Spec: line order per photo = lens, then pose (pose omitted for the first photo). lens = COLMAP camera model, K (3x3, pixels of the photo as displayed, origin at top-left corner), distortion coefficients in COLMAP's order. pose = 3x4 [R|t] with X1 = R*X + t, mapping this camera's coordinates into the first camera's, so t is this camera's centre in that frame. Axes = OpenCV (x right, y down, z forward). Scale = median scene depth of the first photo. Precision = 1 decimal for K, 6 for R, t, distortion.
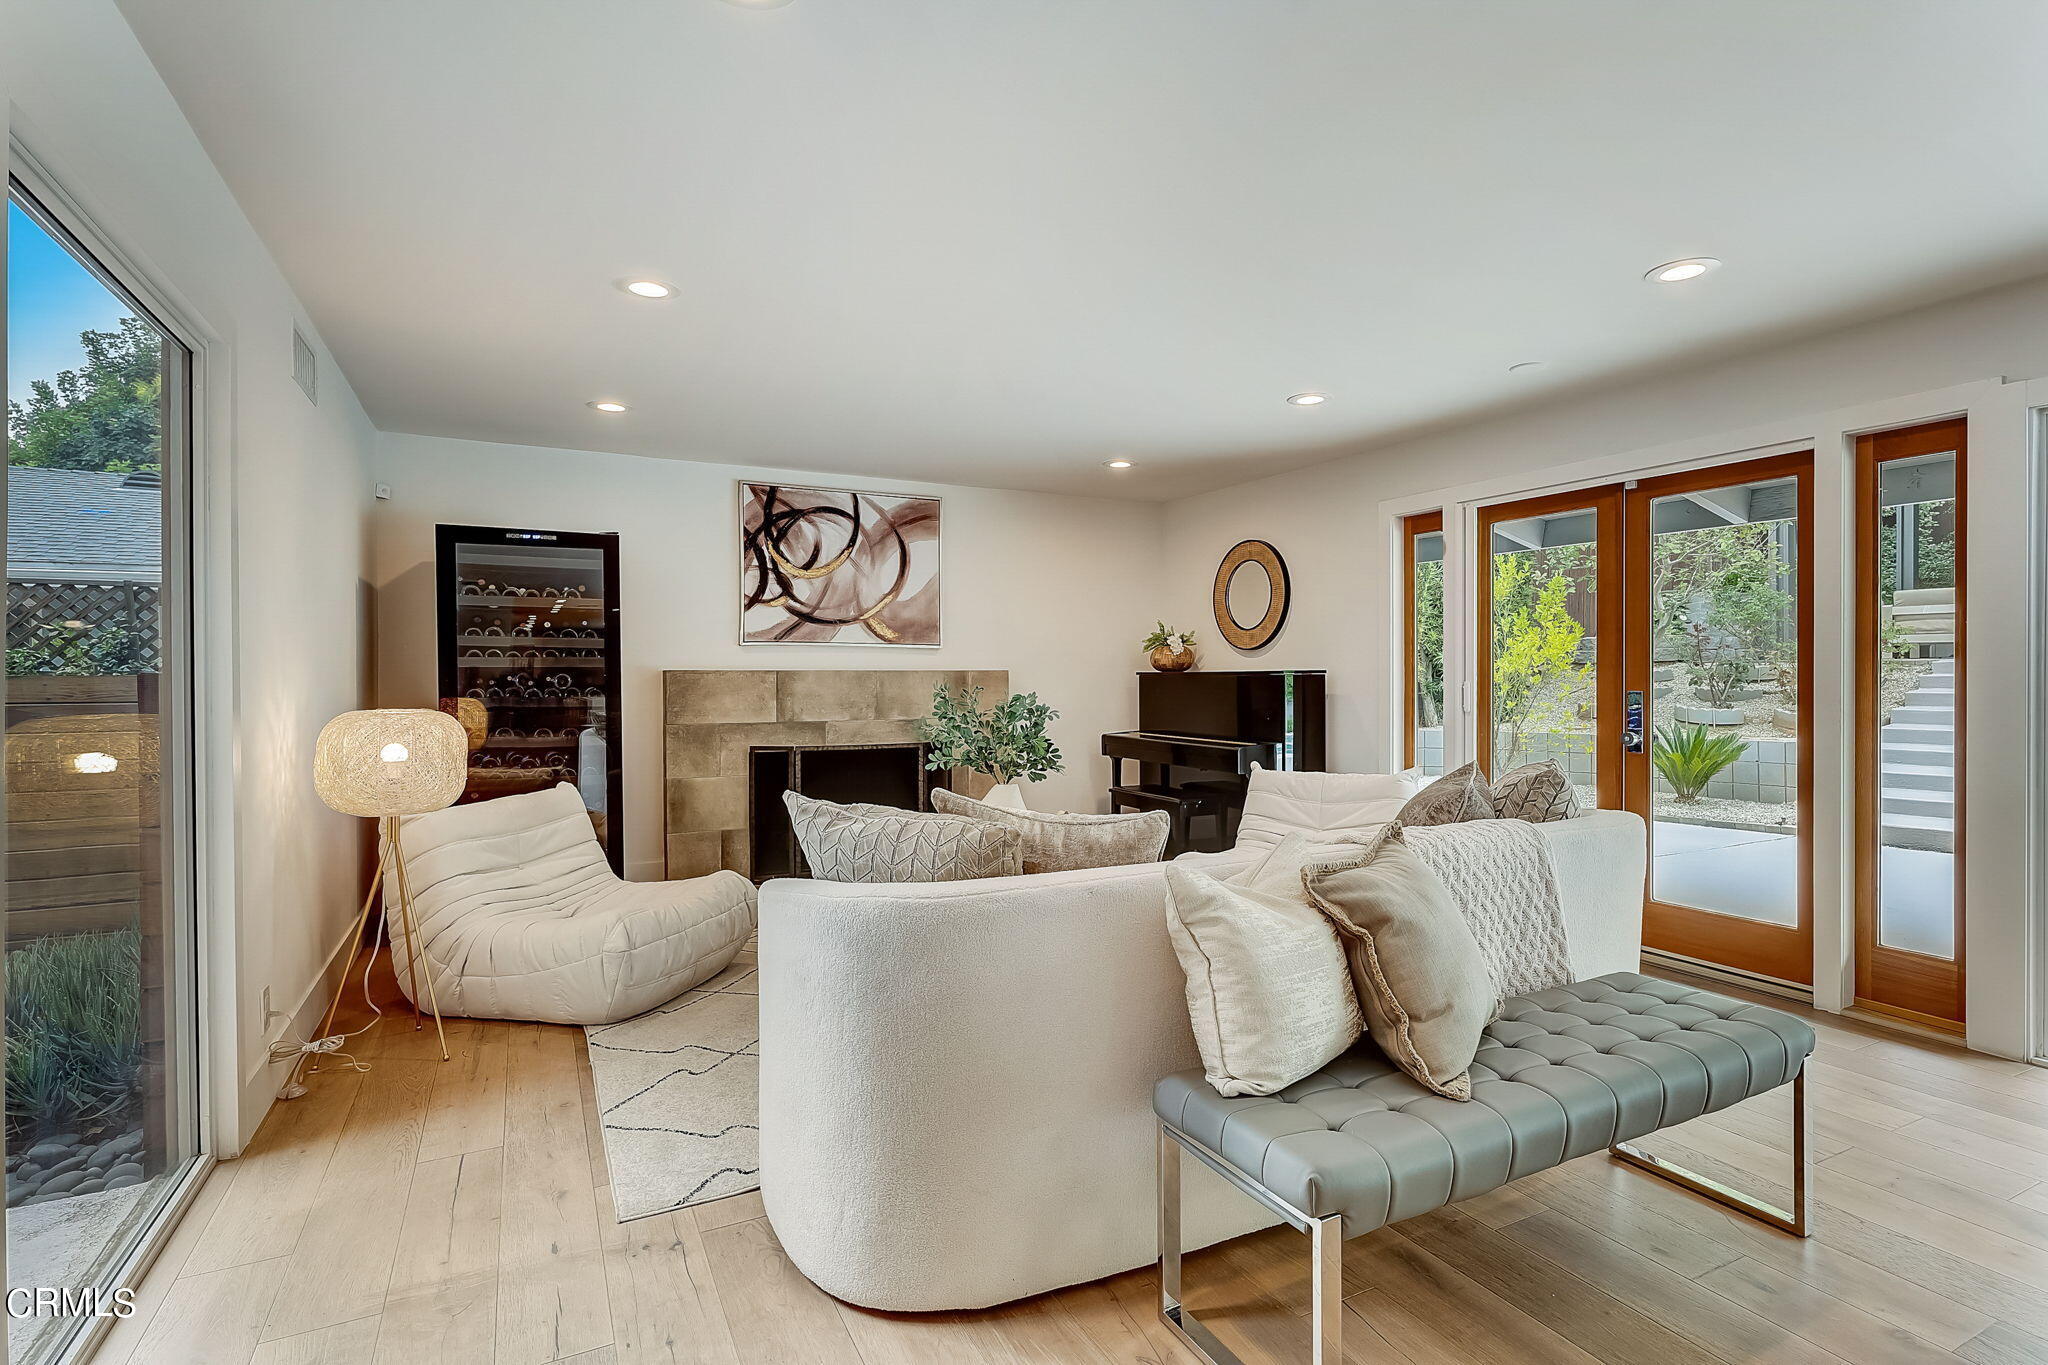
lens RADIAL K [[989.1, 0, 1027.8], [0, 989.1, 678.5], [0, 0, 1]] dist [-0.001755, 0.000213]
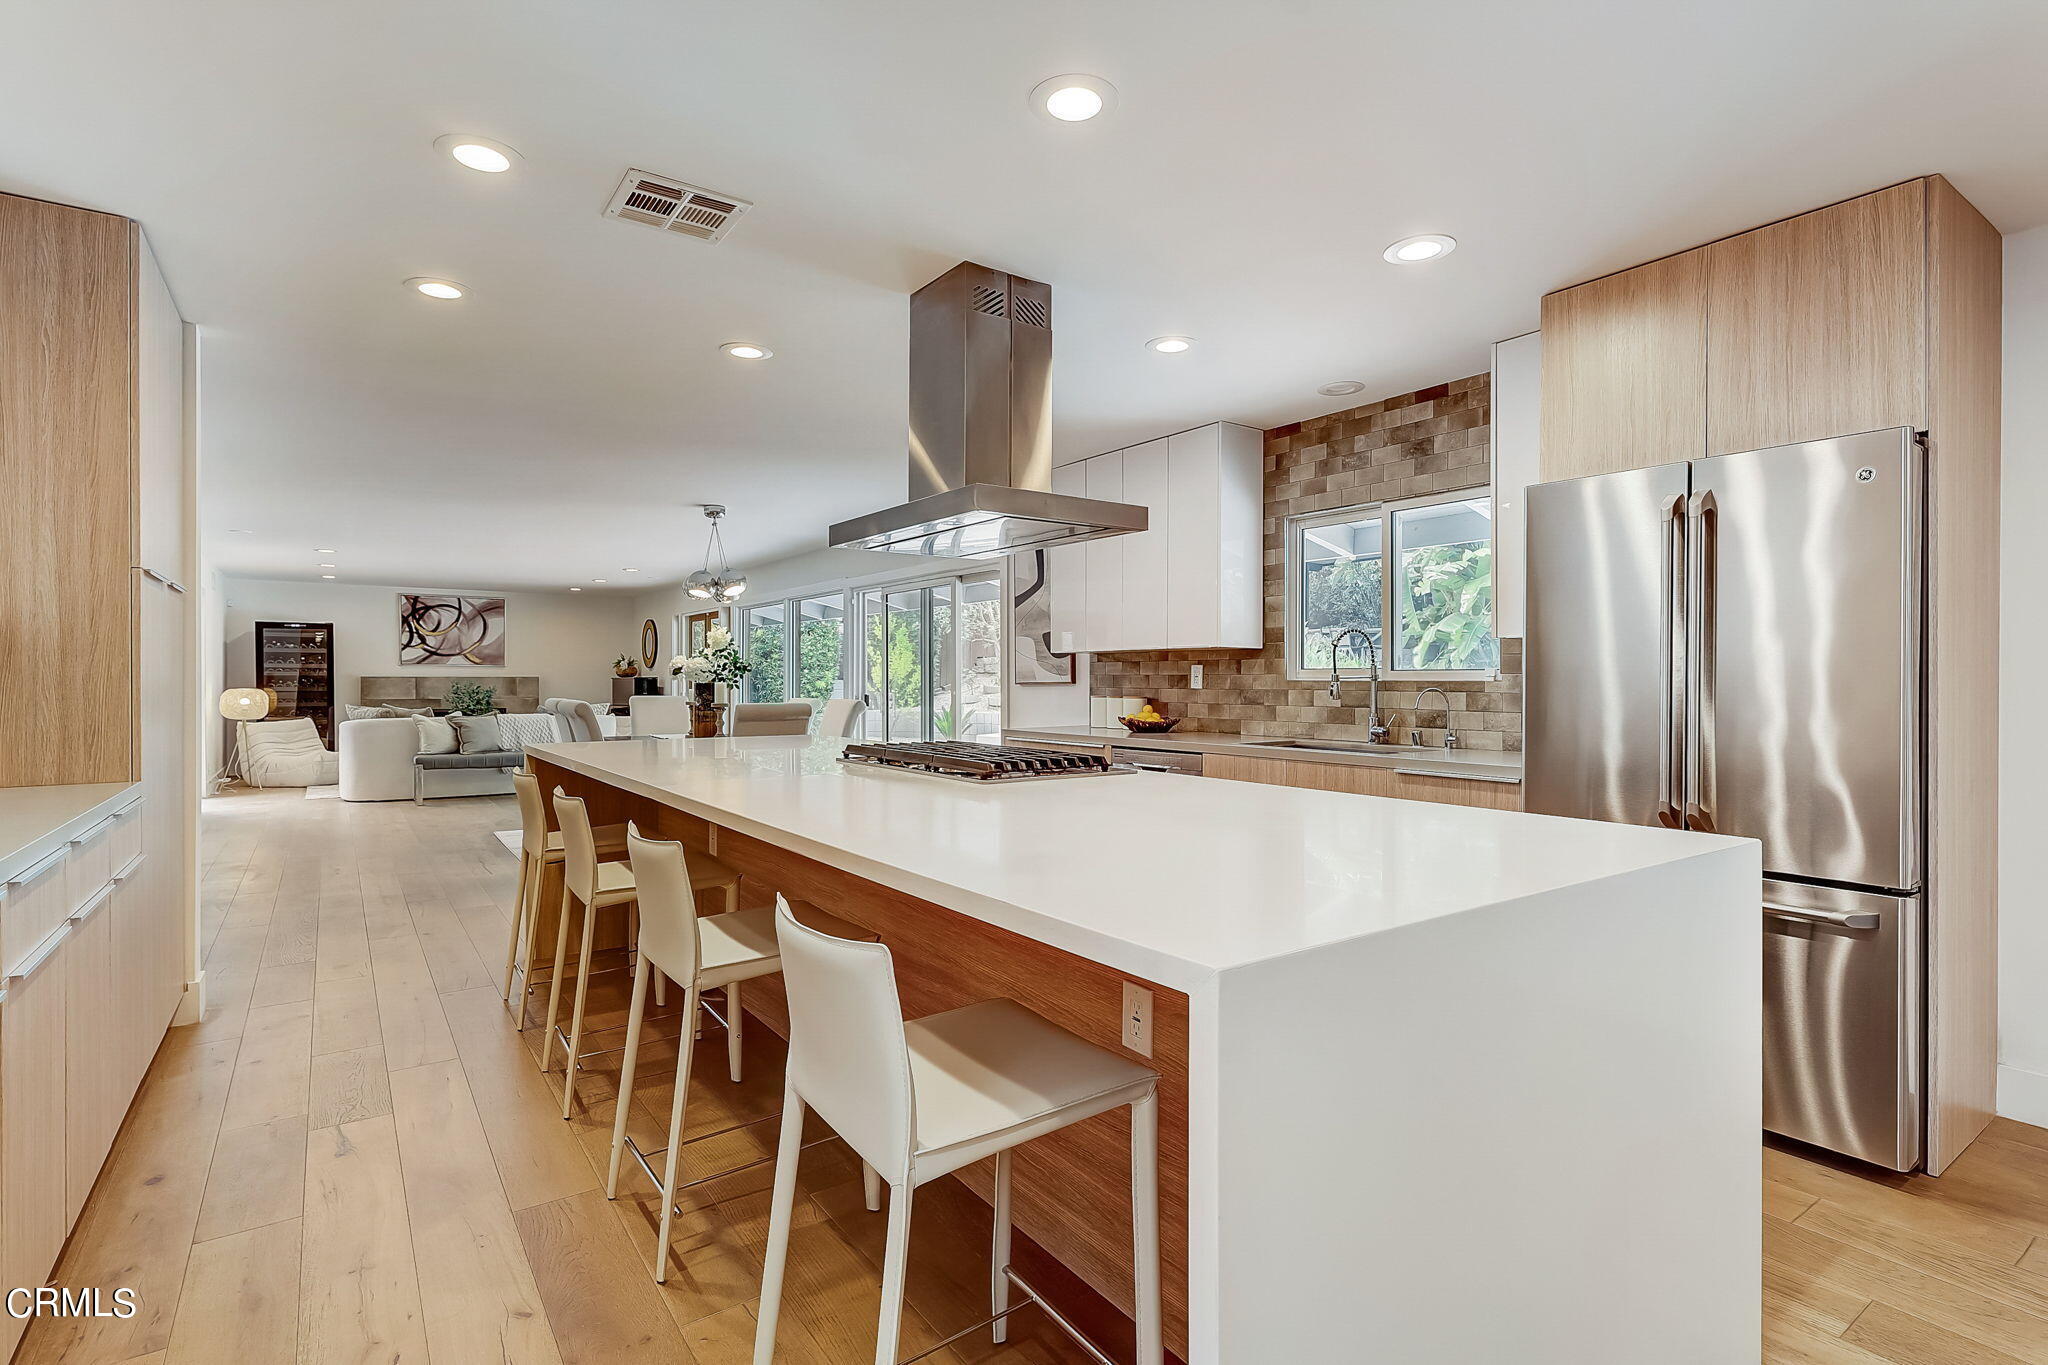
lens RADIAL K [[989.1, 0, 1035.0], [0, 989.1, 679.3], [0, 0, 1]] dist [-0.001755, 0.000213]
pose [[0.989538, 0.001985, 0.144258, 0.821832], [-0.001289, 0.999987, -0.004918, 0.007028], [-0.144266, 0.004681, 0.989528, -1.452747]]
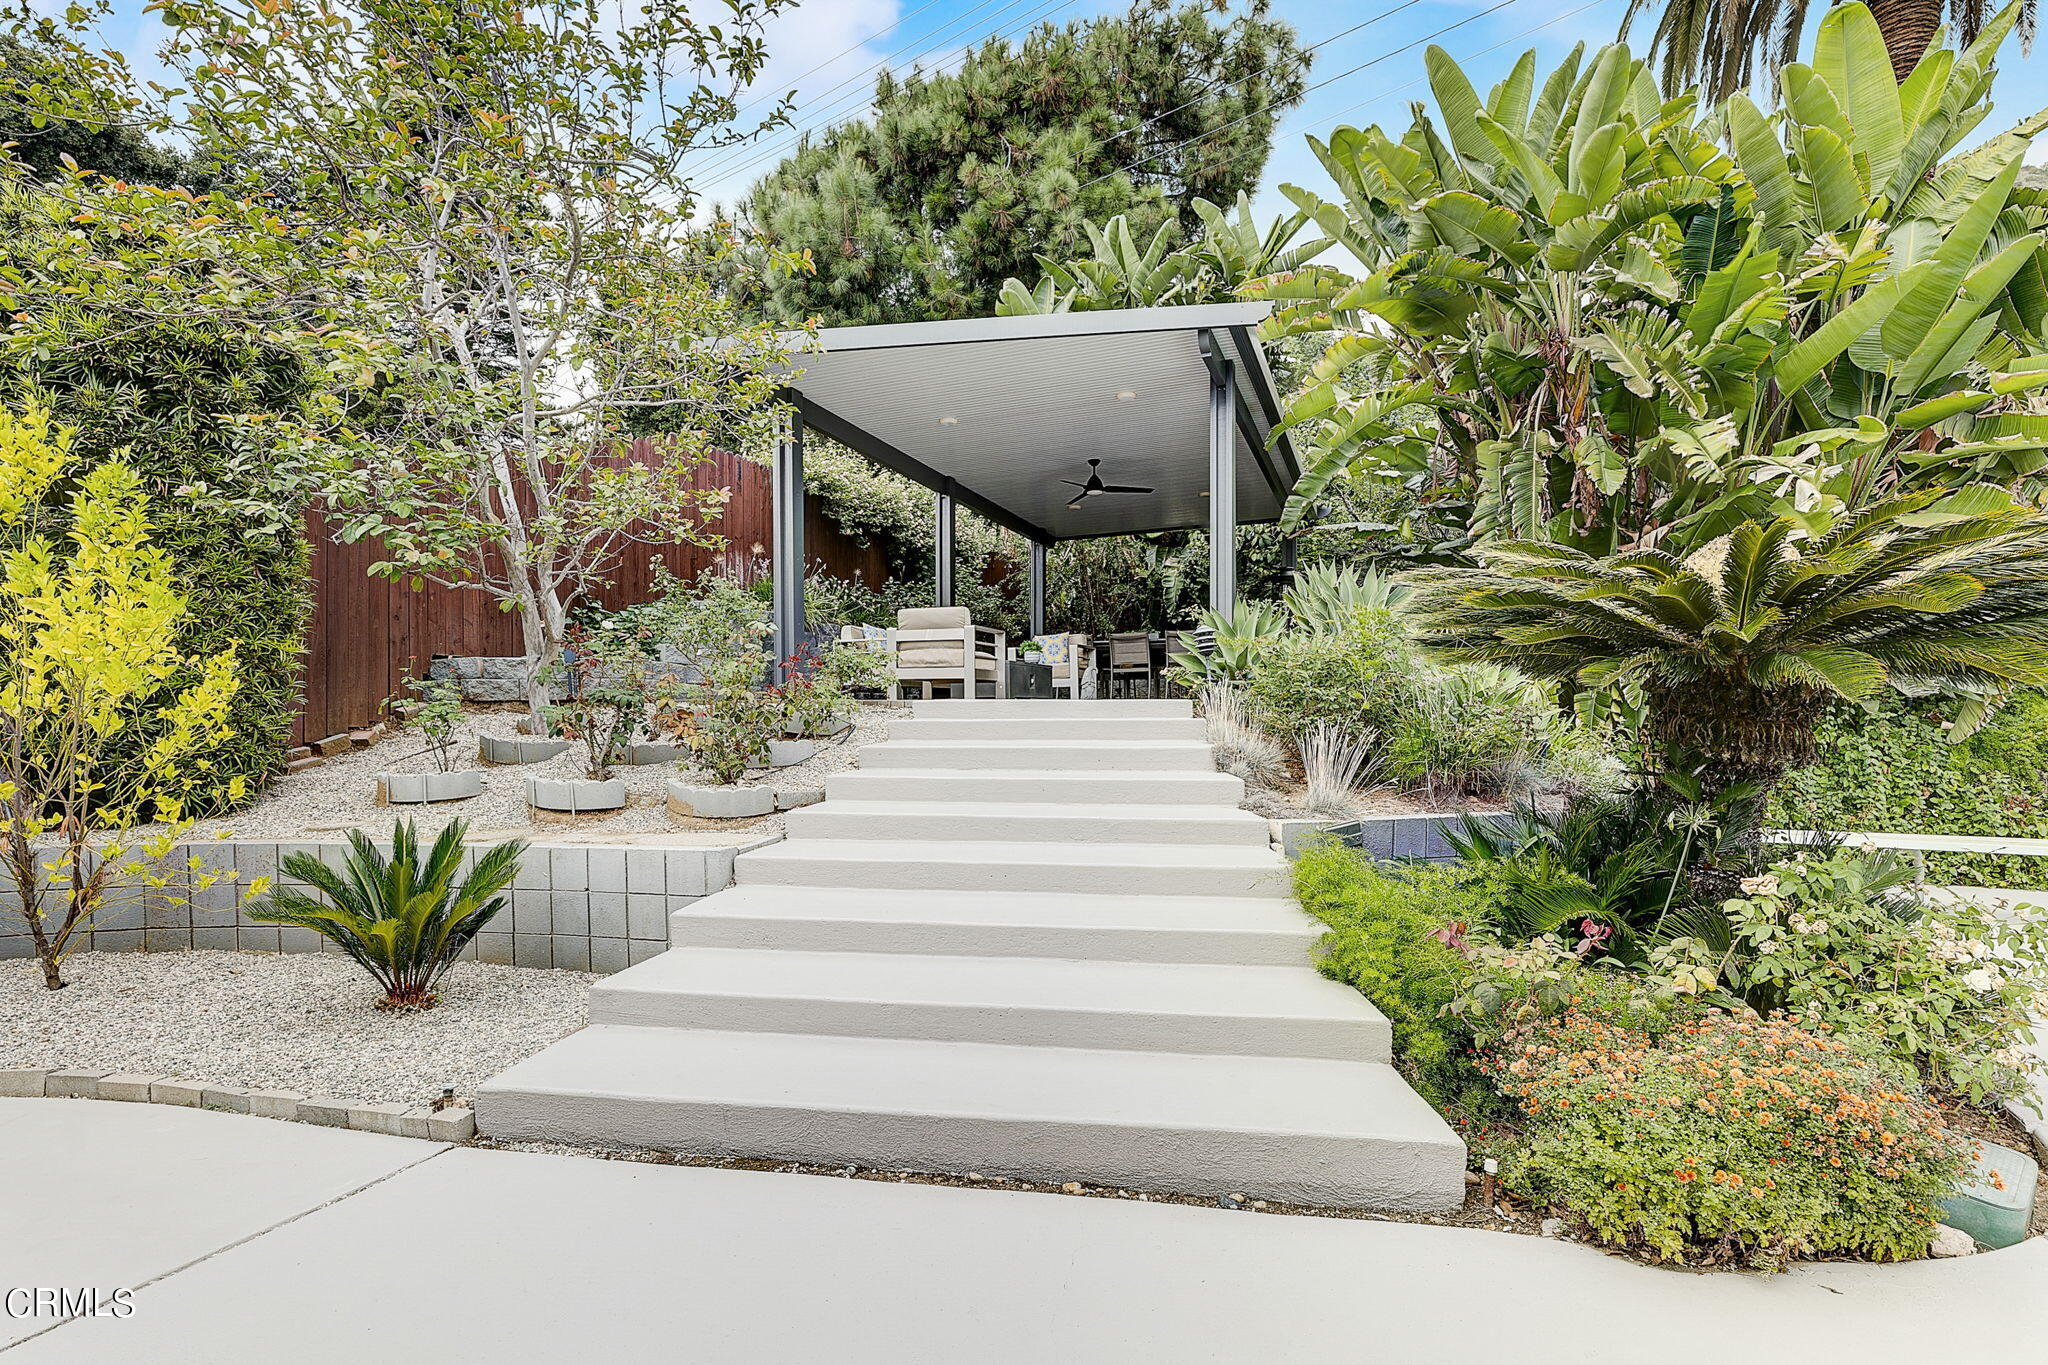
lens RADIAL K [[945.3, 0, 1009.7], [0, 945.3, 727.4], [0, 0, 1]] dist [0.001122, 0.001445]
pose [[0.742499, -0.000442, 0.669847, 0.878427], [0.001833, 0.999997, -0.001372, 0.002925], [-0.669845, 0.002247, 0.742497, 0.788481]]
